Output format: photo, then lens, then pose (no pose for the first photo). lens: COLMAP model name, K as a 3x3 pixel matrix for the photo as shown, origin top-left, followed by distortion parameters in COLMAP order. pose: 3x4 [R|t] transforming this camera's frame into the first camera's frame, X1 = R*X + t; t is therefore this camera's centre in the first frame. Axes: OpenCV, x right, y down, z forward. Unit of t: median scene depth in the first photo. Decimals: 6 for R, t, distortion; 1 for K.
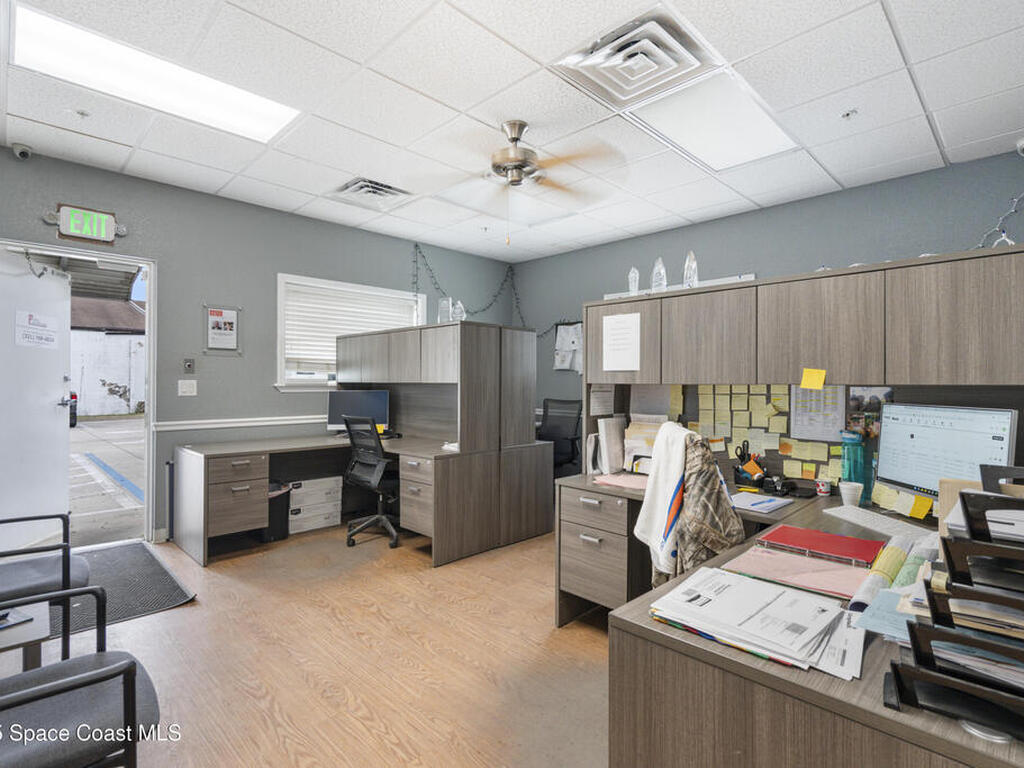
lens RADIAL K [[519.3, 0, 511.1], [0, 519.3, 383.9], [0, 0, 1]] dist [-0.005020, 0.003444]
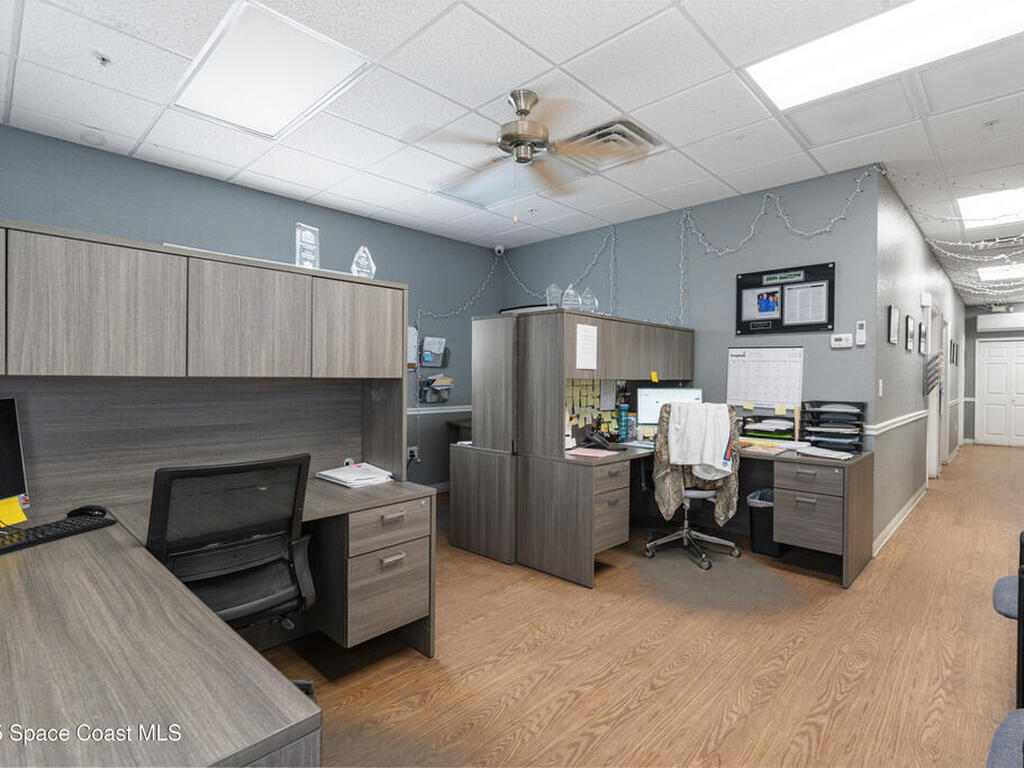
lens RADIAL K [[519.3, 0, 511.0], [0, 519.3, 382.5], [0, 0, 1]] dist [-0.005020, 0.003444]
pose [[-0.024260, -0.013660, 0.999612, -1.115465], [-0.006914, 0.999885, 0.013496, -0.009704], [-0.999682, -0.006584, -0.024352, 1.267458]]
